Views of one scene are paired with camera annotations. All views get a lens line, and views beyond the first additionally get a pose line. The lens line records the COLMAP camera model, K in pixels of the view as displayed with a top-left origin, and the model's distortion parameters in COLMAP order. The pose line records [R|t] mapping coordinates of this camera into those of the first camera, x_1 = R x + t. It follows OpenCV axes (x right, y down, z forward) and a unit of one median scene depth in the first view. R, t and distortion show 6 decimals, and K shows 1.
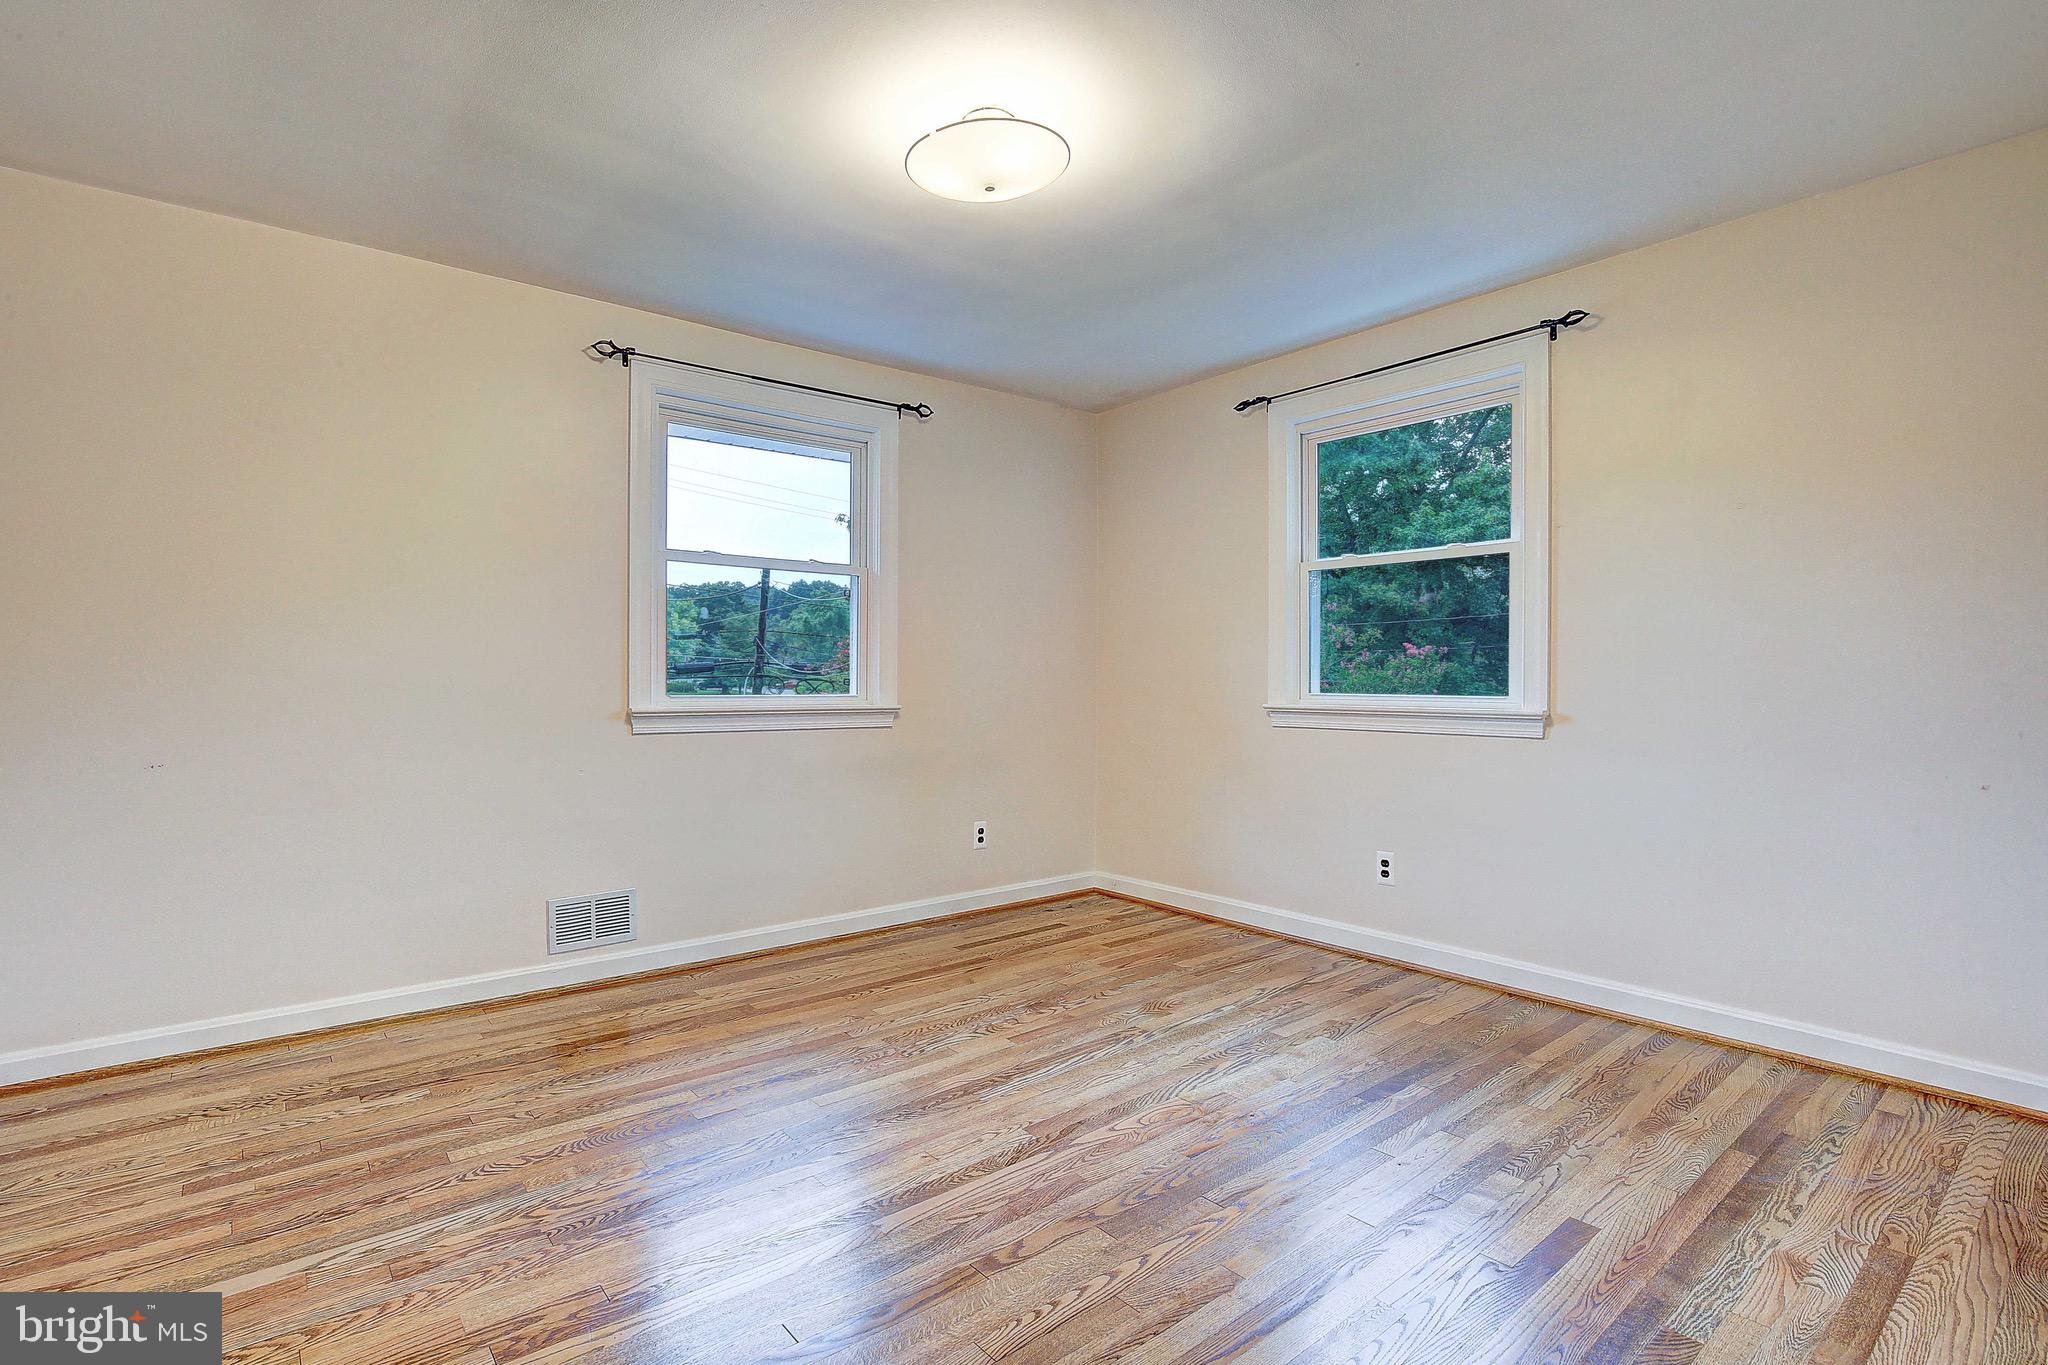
lens RADIAL K [[962.4, 0, 1021.3], [0, 962.4, 698.1], [0, 0, 1]] dist [-0.006413, -0.000114]
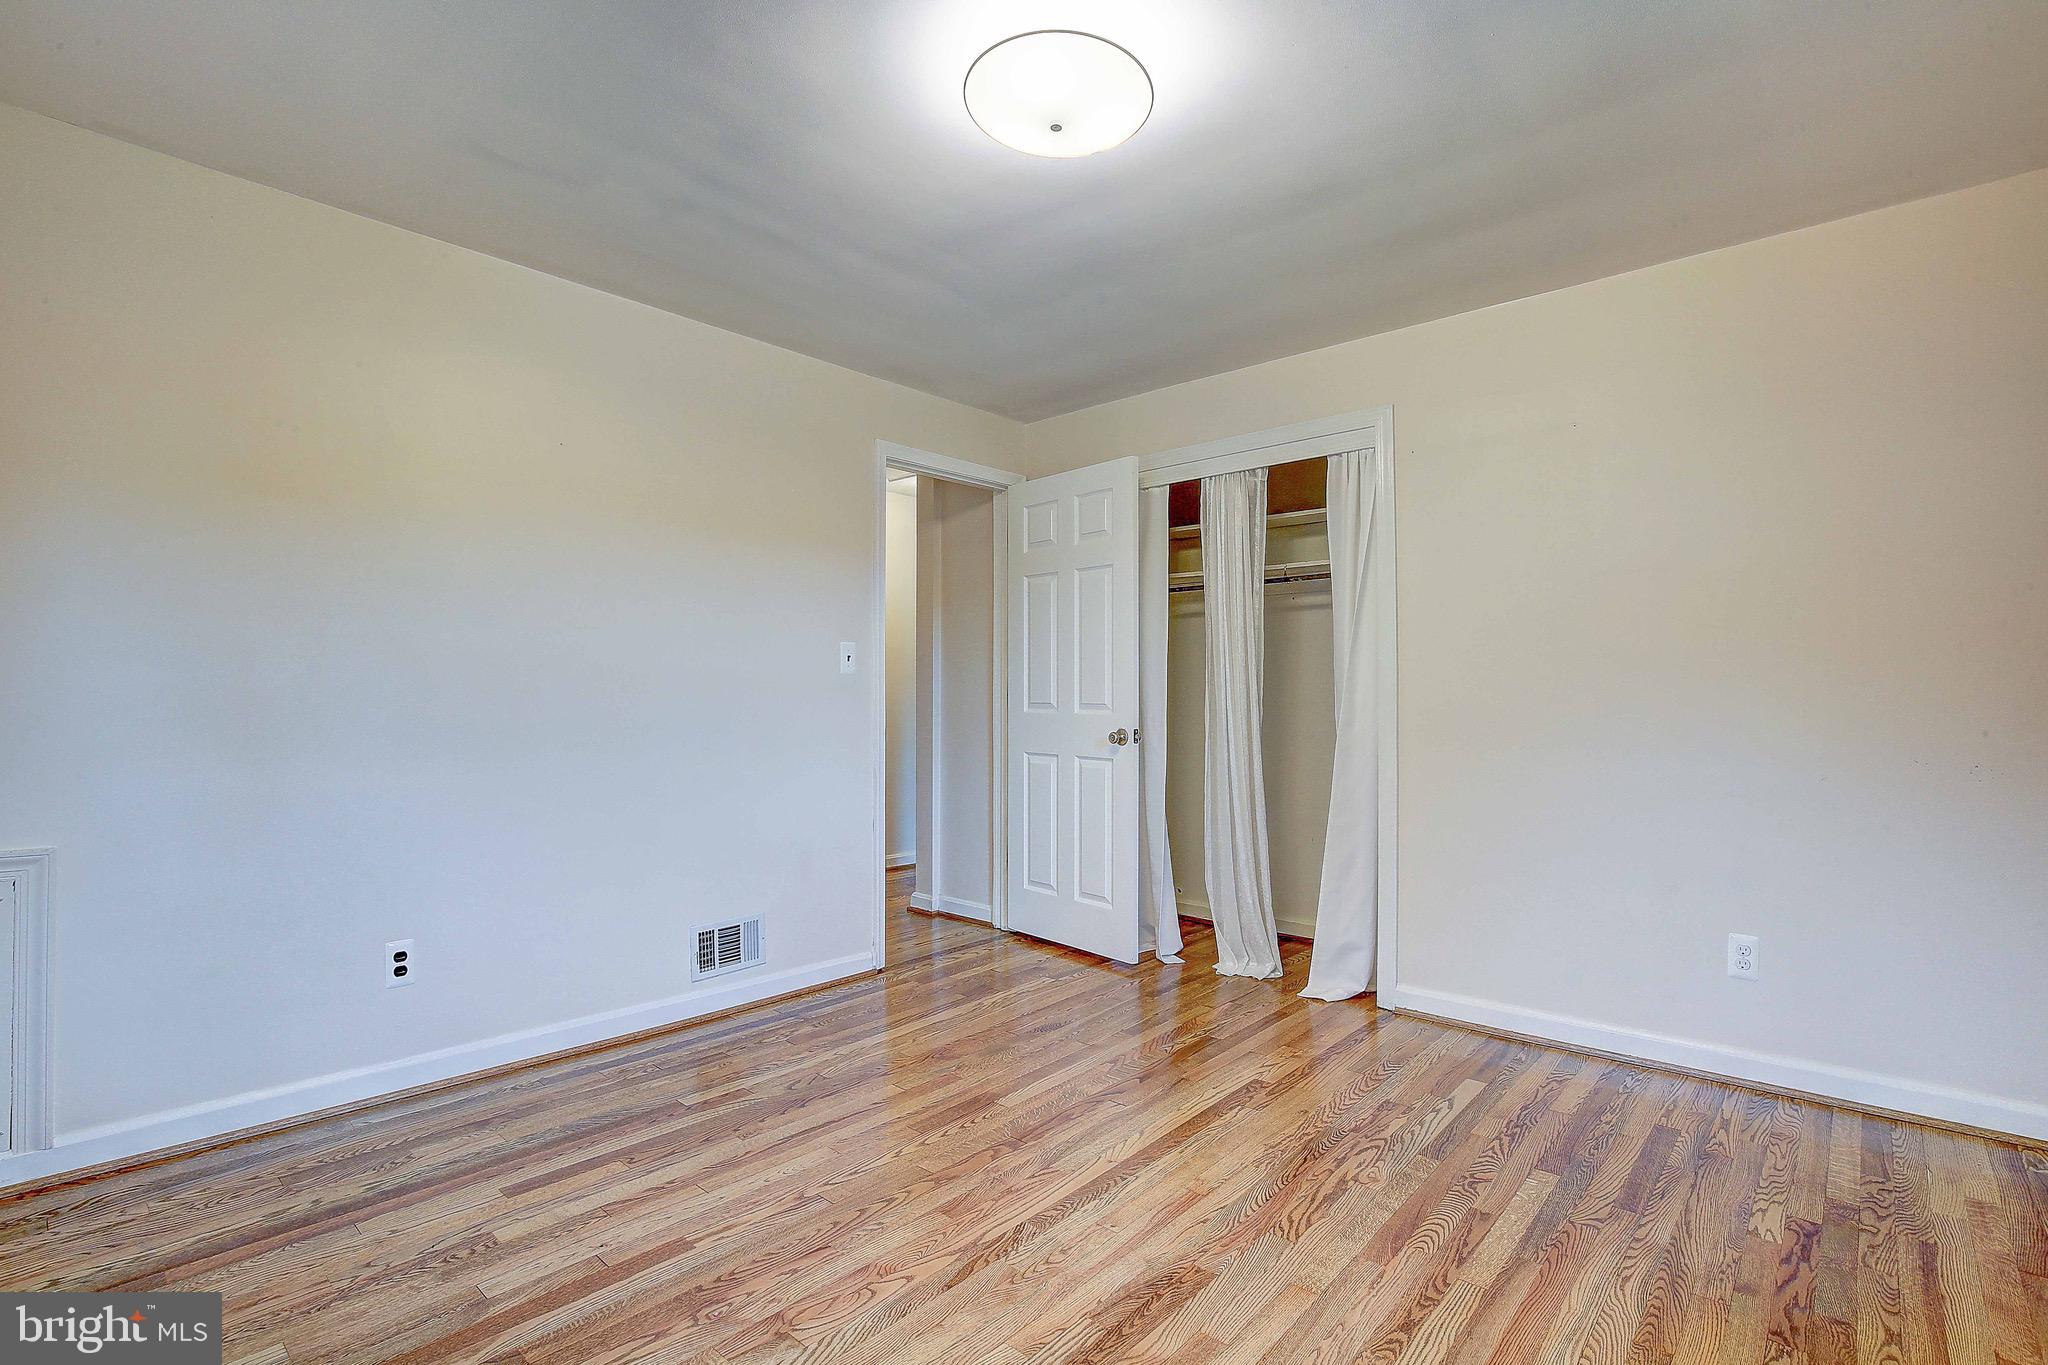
lens RADIAL K [[962.4, 0, 1022.3], [0, 962.4, 684.9], [0, 0, 1]] dist [-0.006413, -0.000114]
pose [[-0.988791, -0.004408, -0.149239, 0.134583], [-0.004879, 0.999984, 0.002789, -0.057176], [0.149224, 0.003486, -0.988797, 1.977565]]
